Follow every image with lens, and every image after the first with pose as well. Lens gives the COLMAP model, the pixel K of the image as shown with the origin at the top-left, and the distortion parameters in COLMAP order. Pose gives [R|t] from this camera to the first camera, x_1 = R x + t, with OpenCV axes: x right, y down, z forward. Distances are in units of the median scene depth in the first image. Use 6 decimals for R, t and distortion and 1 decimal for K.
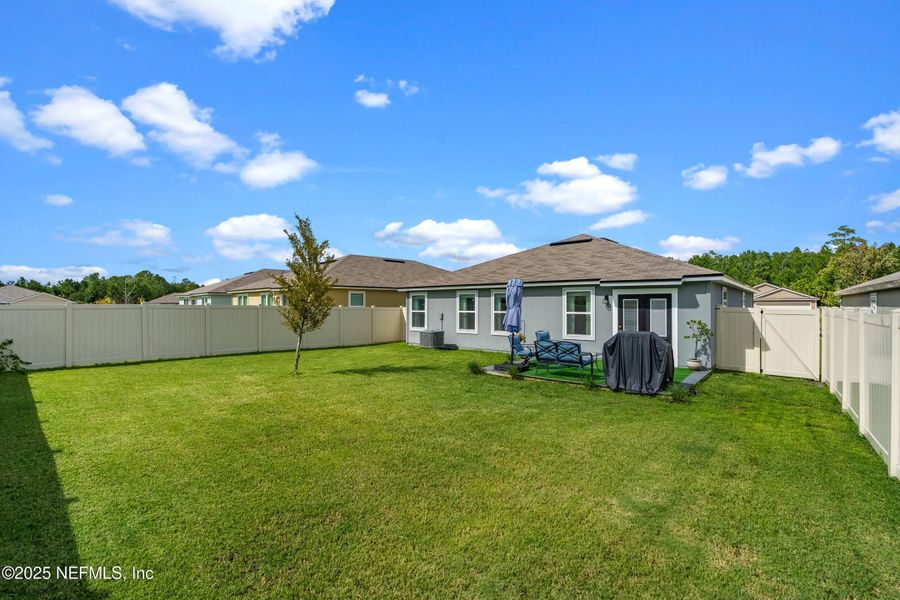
lens RADIAL K [[398.9, 0, 452.2], [0, 398.9, 301.3], [0, 0, 1]] dist [-0.000381, 0.000068]
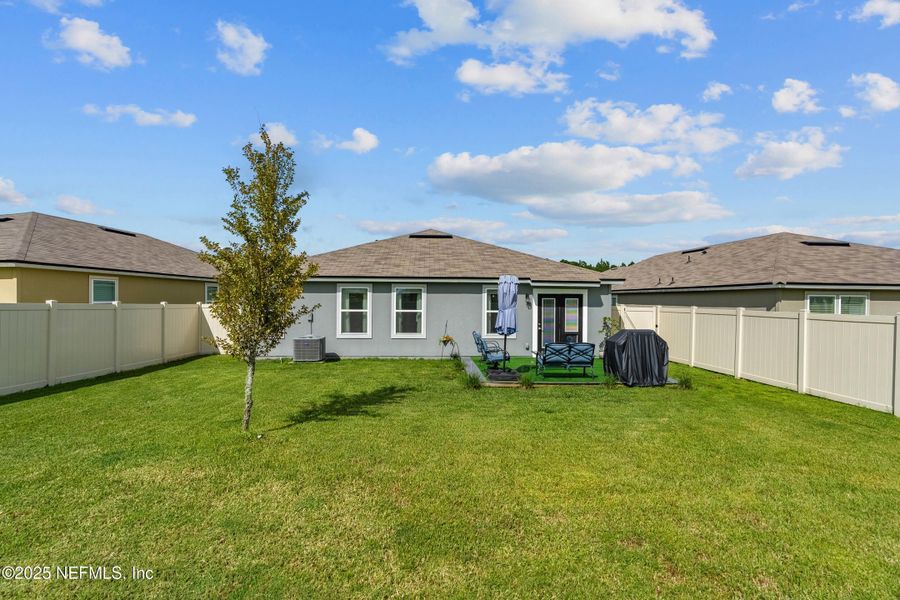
lens RADIAL K [[398.9, 0, 450.6], [0, 398.9, 305.8], [0, 0, 1]] dist [-0.000381, 0.000068]
pose [[0.749820, 0.001734, 0.661639, -0.416465], [-0.014727, 0.999793, 0.014070, 0.003190], [-0.661477, -0.020294, 0.749690, 0.345171]]
